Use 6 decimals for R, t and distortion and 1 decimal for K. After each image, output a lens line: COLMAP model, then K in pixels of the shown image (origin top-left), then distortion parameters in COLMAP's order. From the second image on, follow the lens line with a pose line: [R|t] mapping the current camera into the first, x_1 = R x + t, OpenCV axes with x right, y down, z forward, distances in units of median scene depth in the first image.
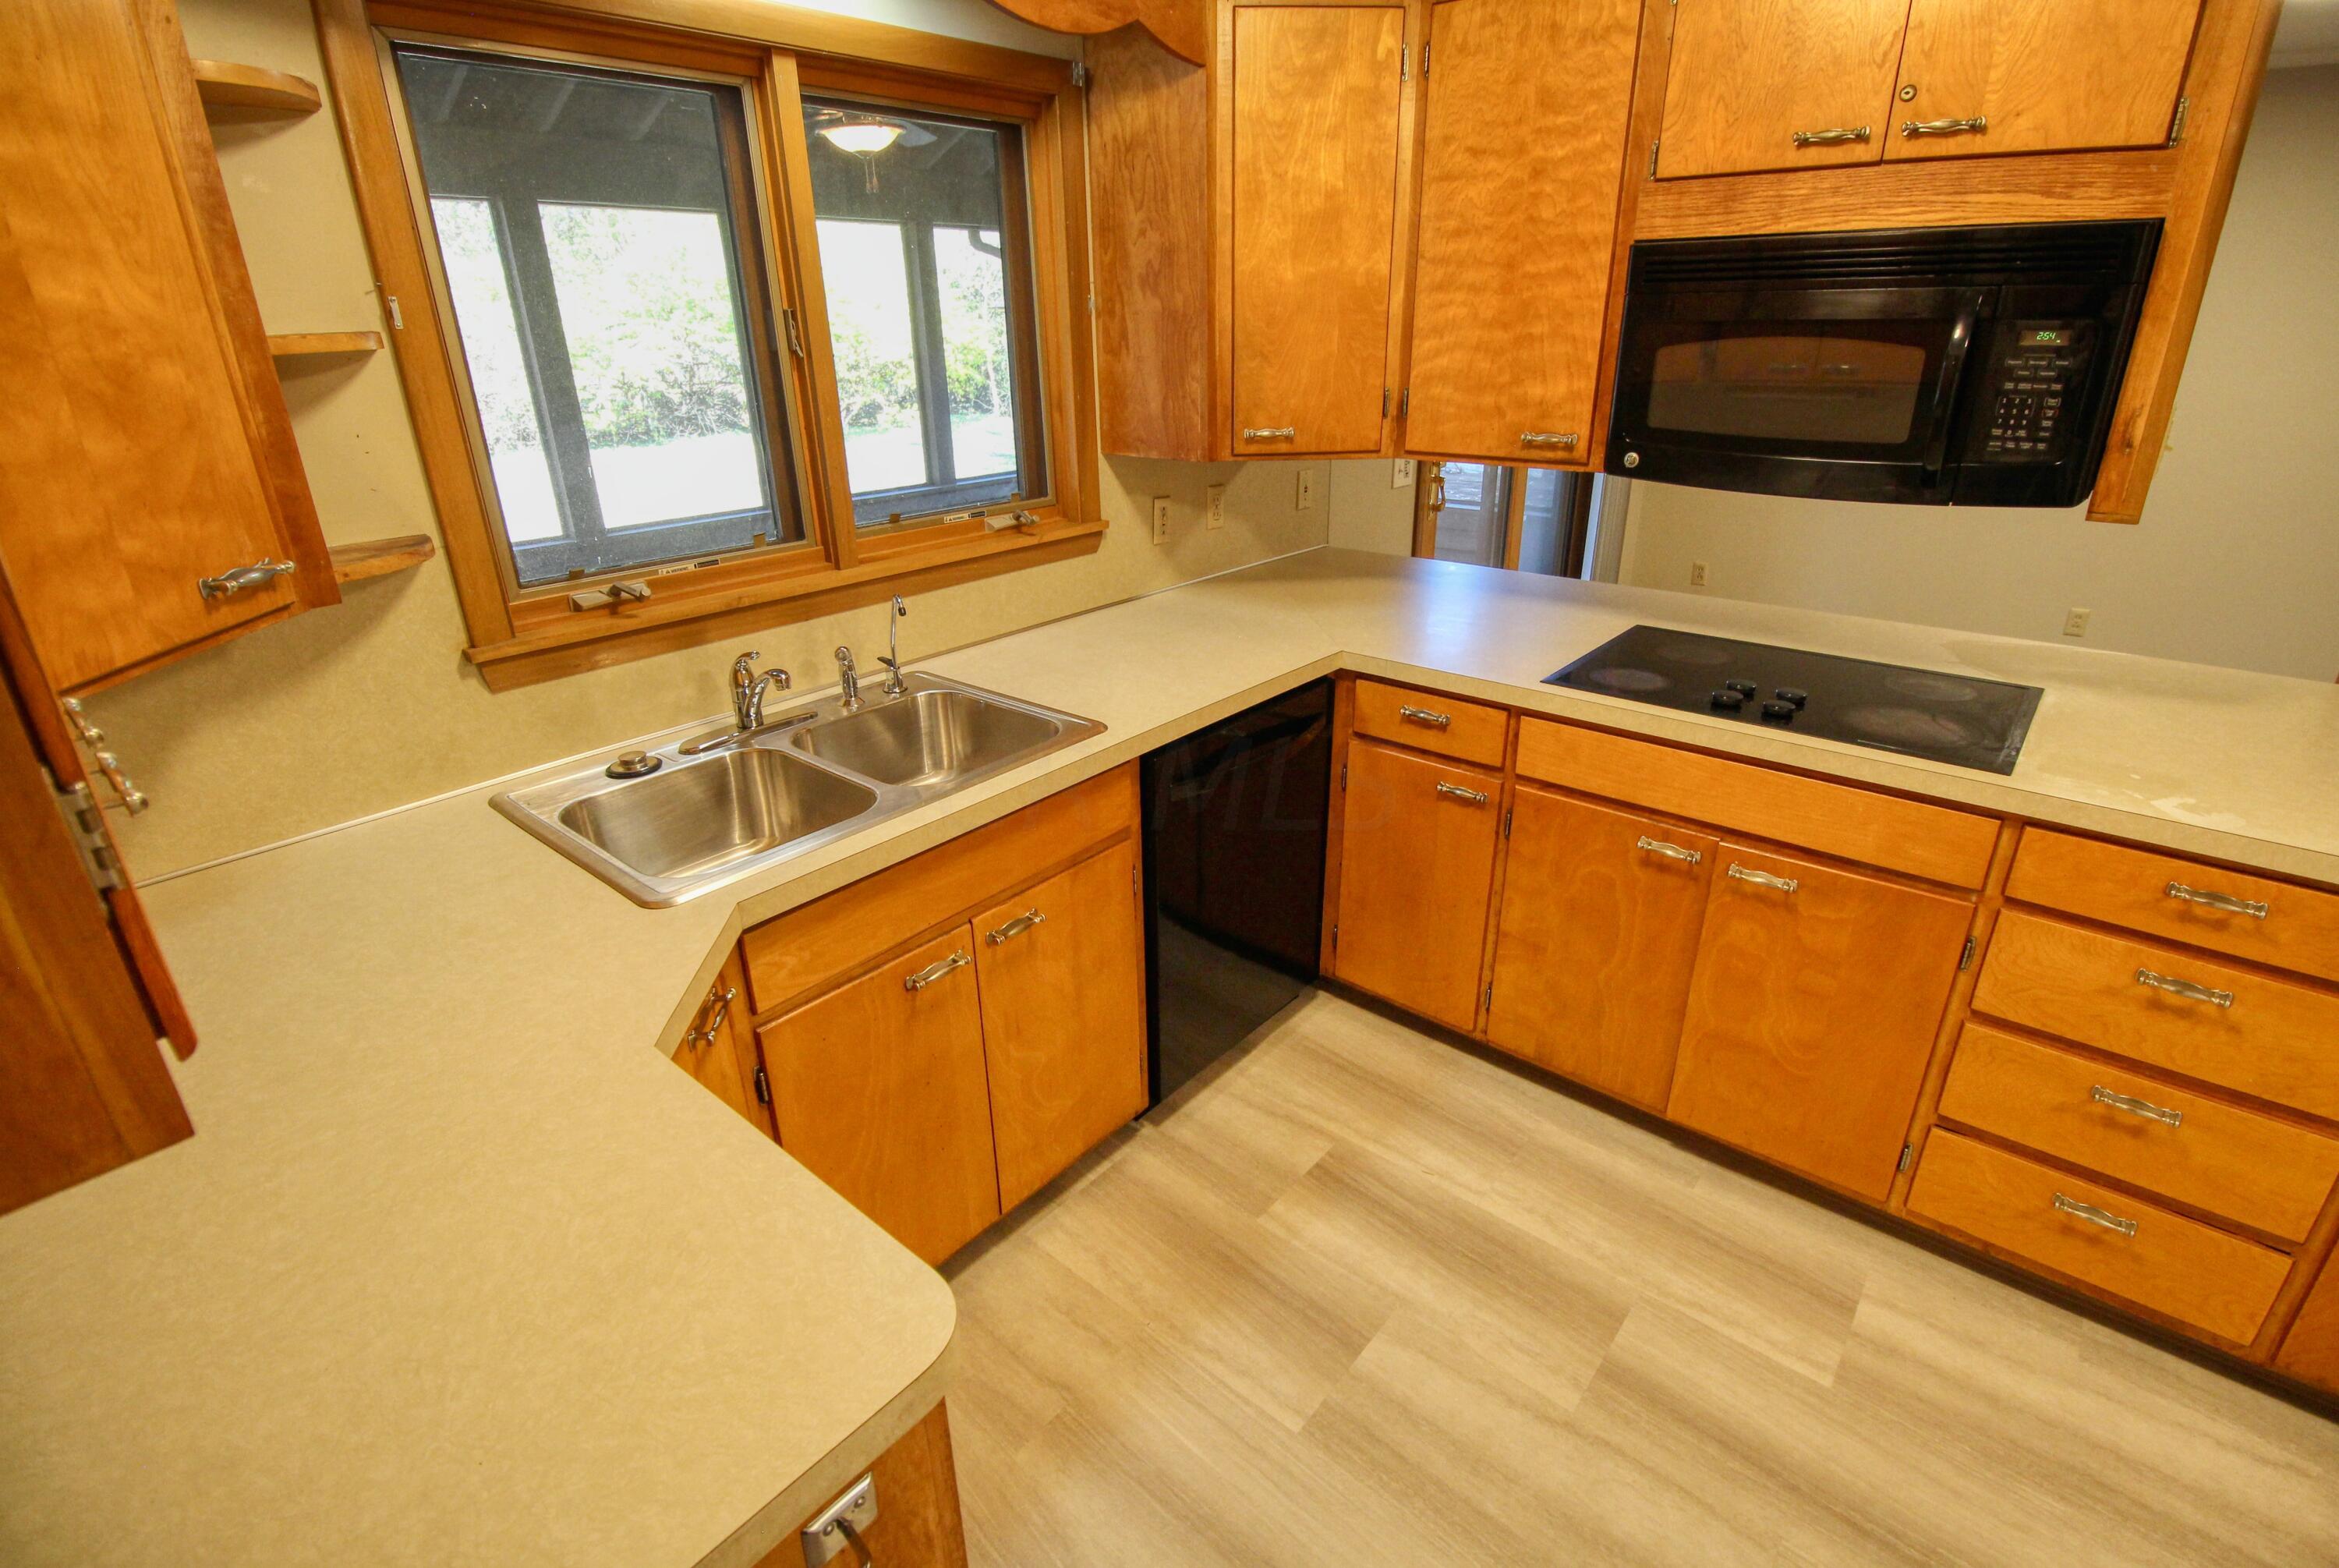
lens RADIAL K [[1079.1, 0, 1169.6], [0, 1079.1, 792.3], [0, 0, 1]] dist [-0.001825, -0.015985]
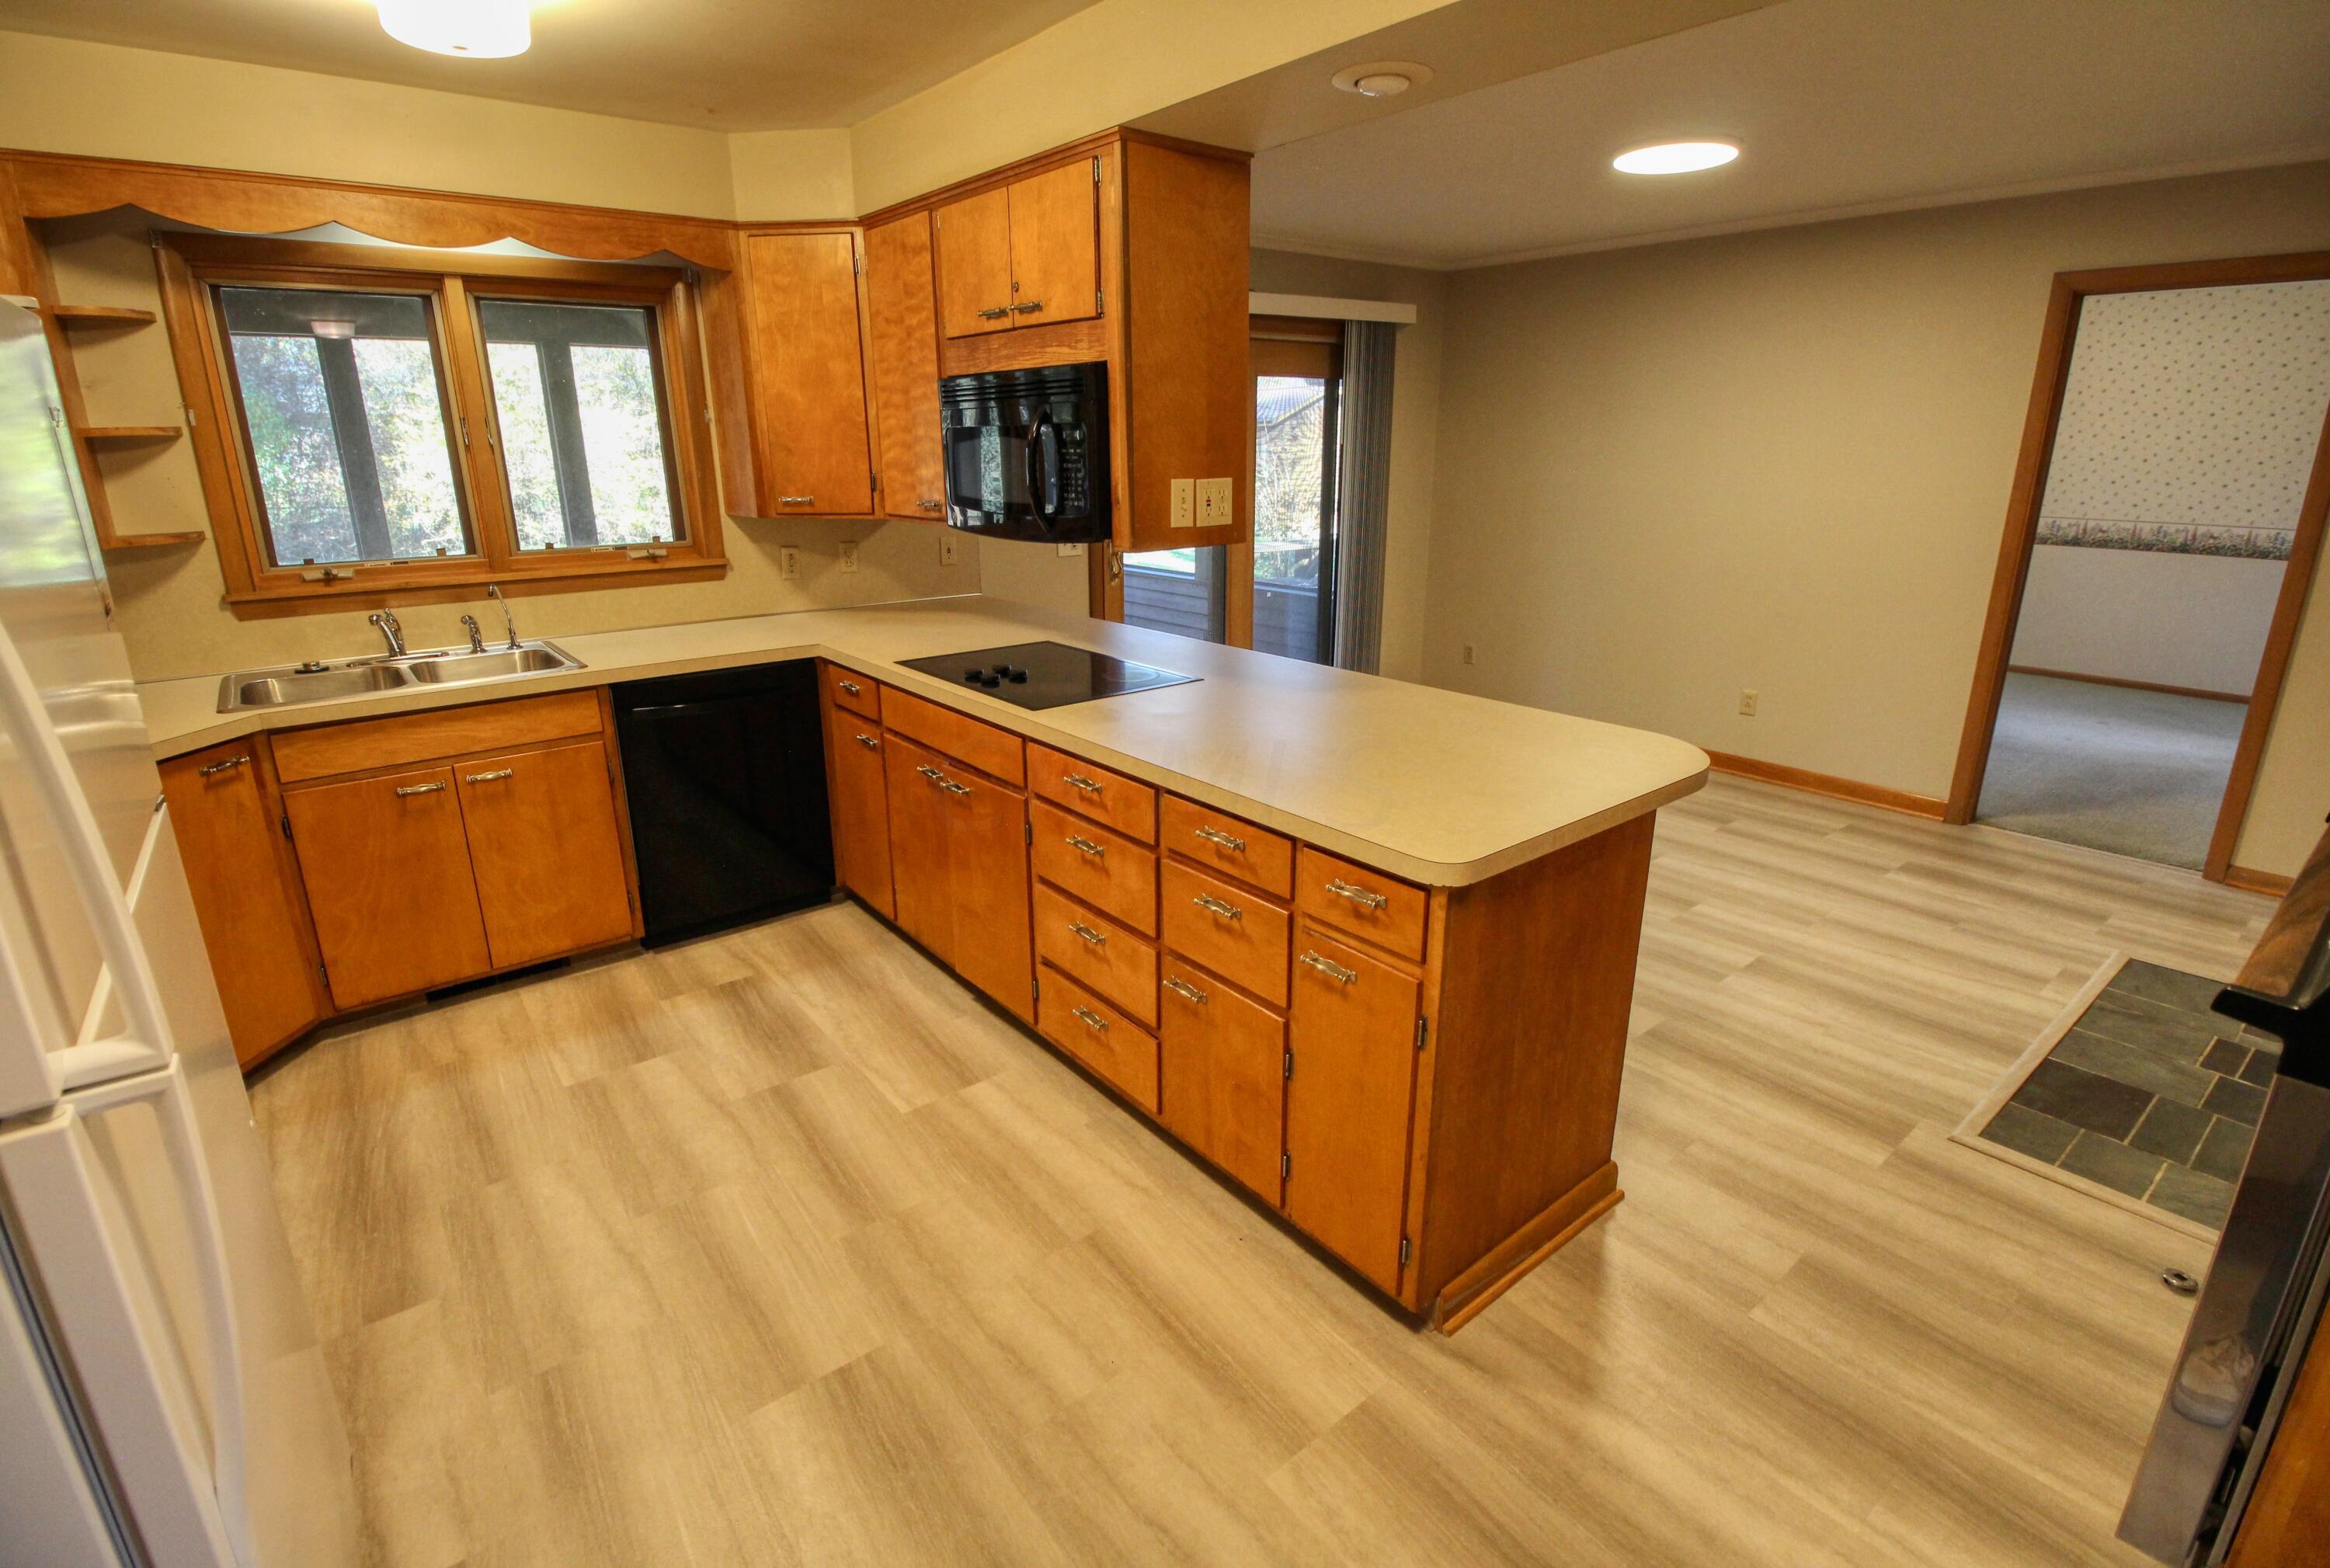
lens RADIAL K [[1102.9, 0, 1165.0], [0, 1102.9, 784.0], [0, 0, 1]] dist [0.009665, -0.021733]
pose [[0.981200, 0.065925, -0.181383, 0.953764], [-0.085361, 0.991165, -0.101517, 0.178693], [0.173088, 0.115091, 0.978159, -0.381757]]
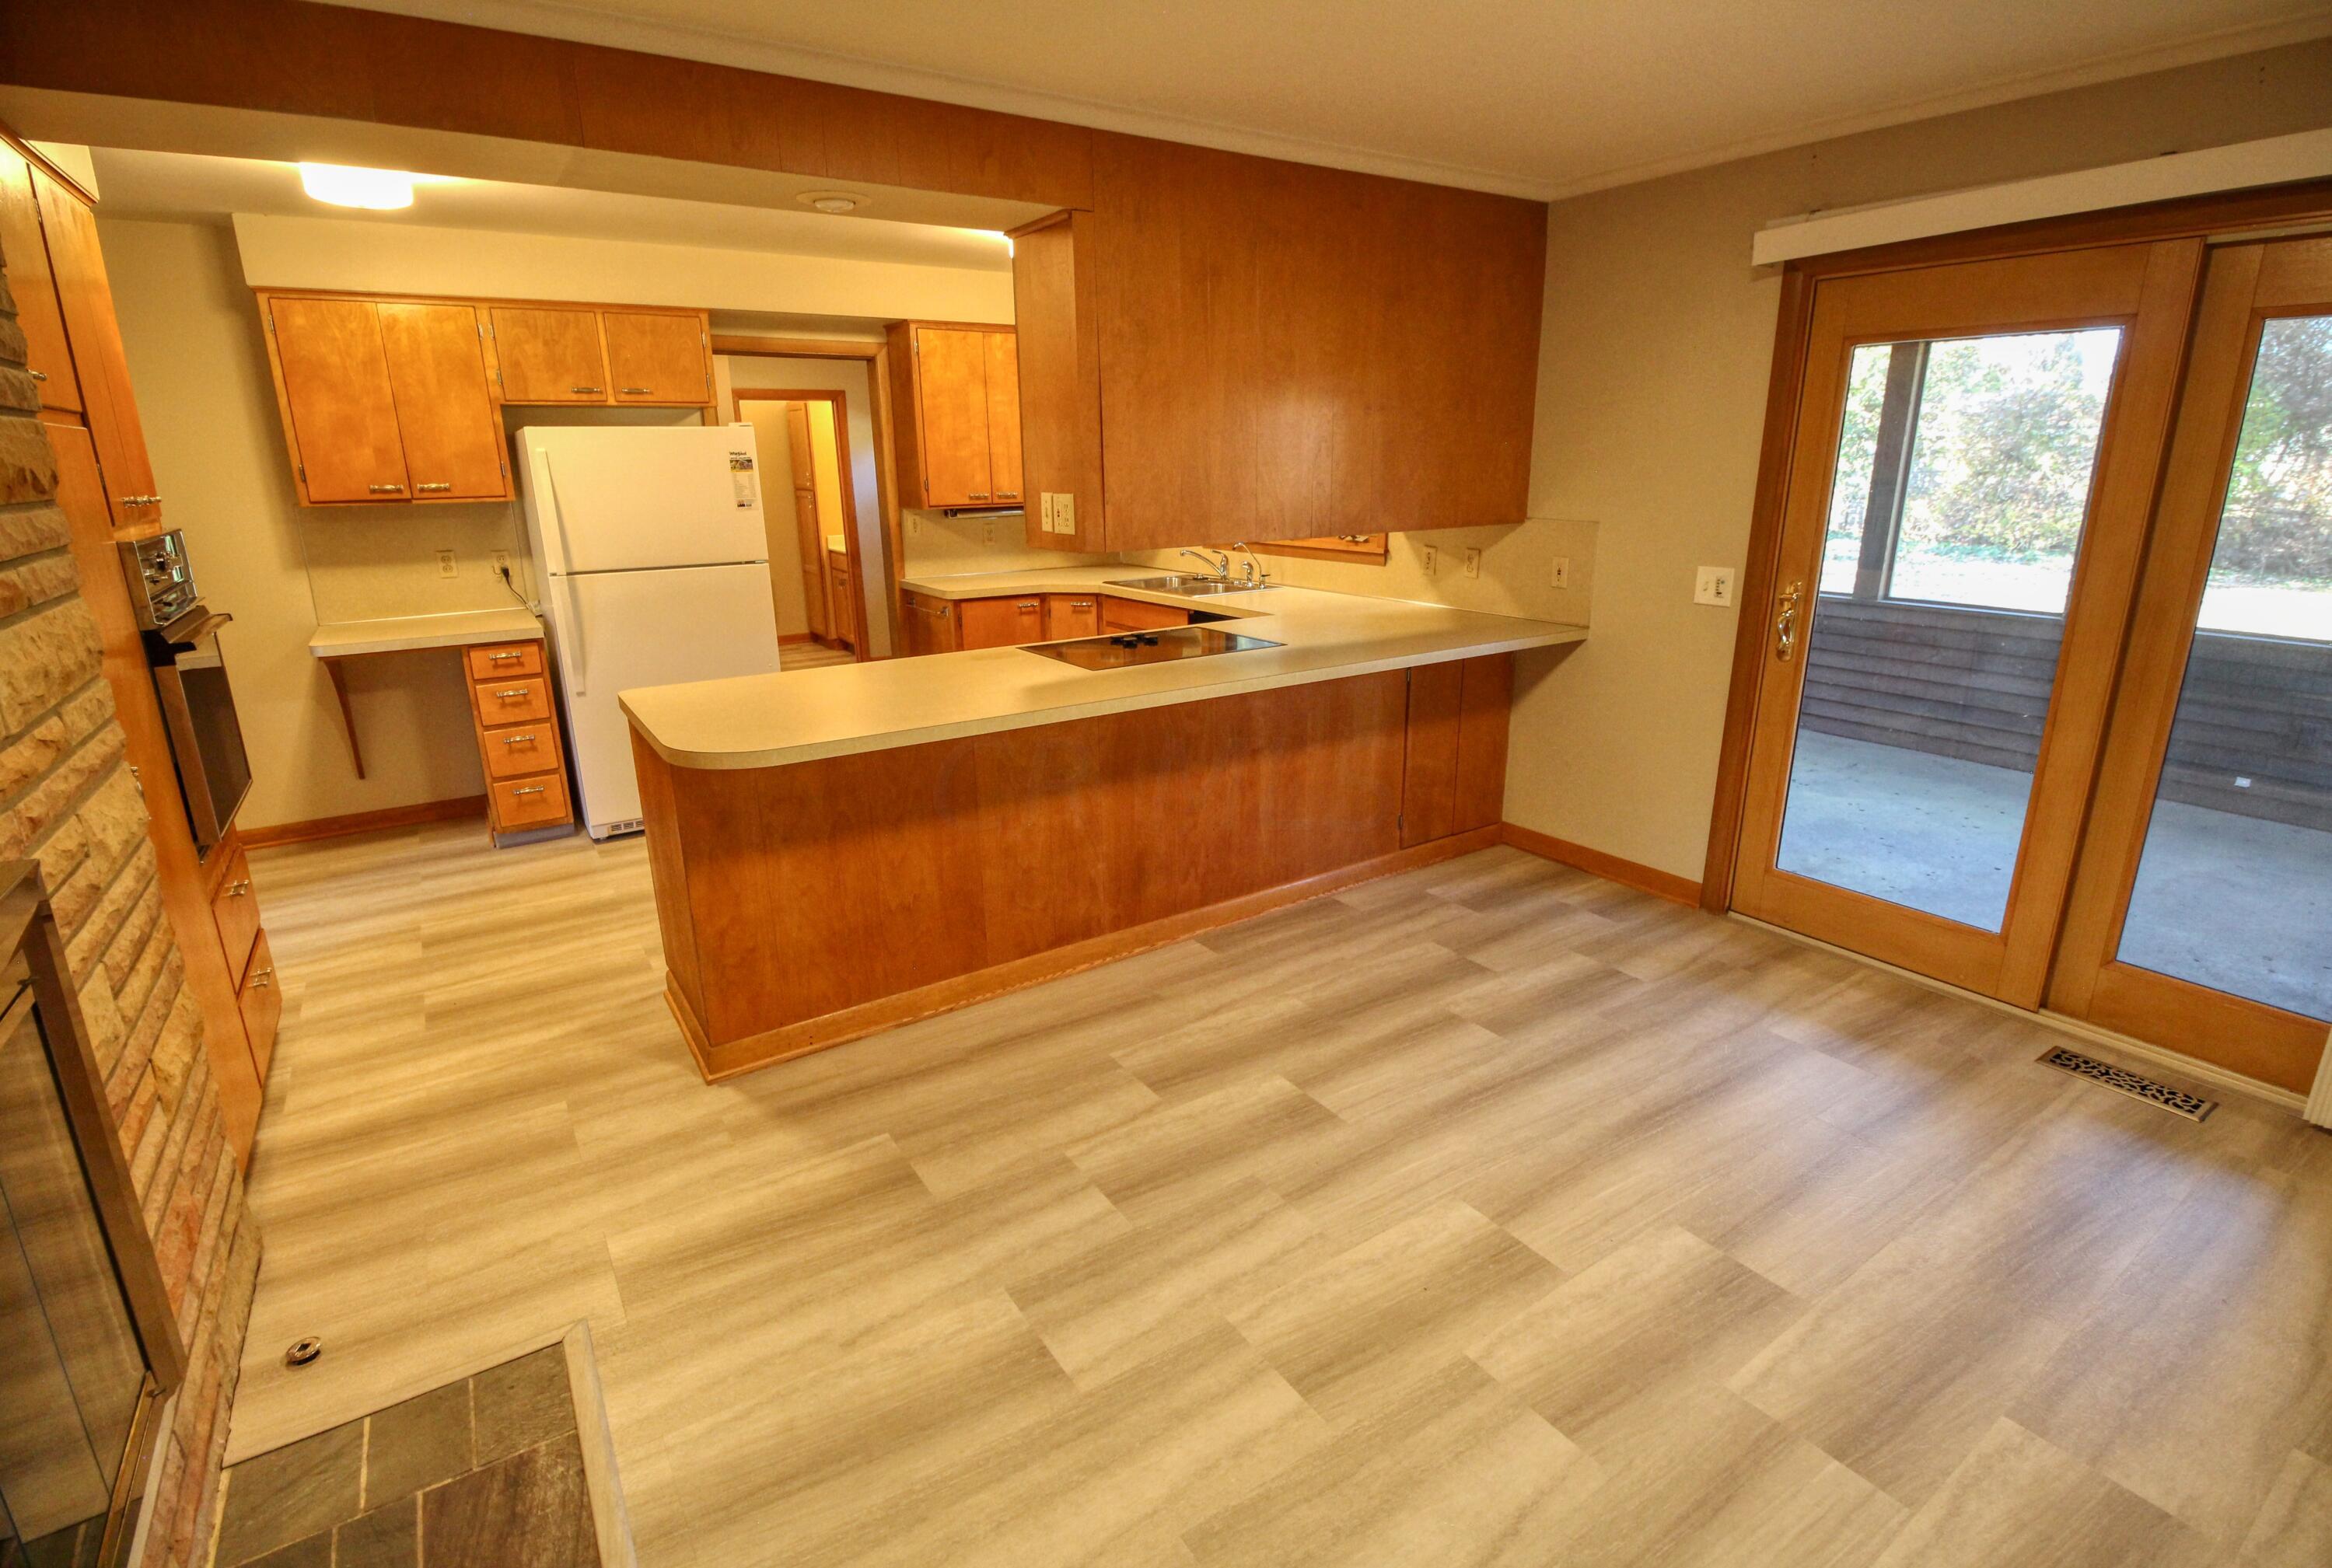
lens RADIAL K [[1142.6, 0, 1166.0], [0, 1142.6, 784.0], [0, 0, 1]] dist [0.000652, -0.012164]
pose [[-0.304414, 0.282852, -0.909575, 2.226267], [-0.368432, 0.845610, 0.386267, -0.619493], [0.878402, 0.452702, -0.153204, 1.368593]]
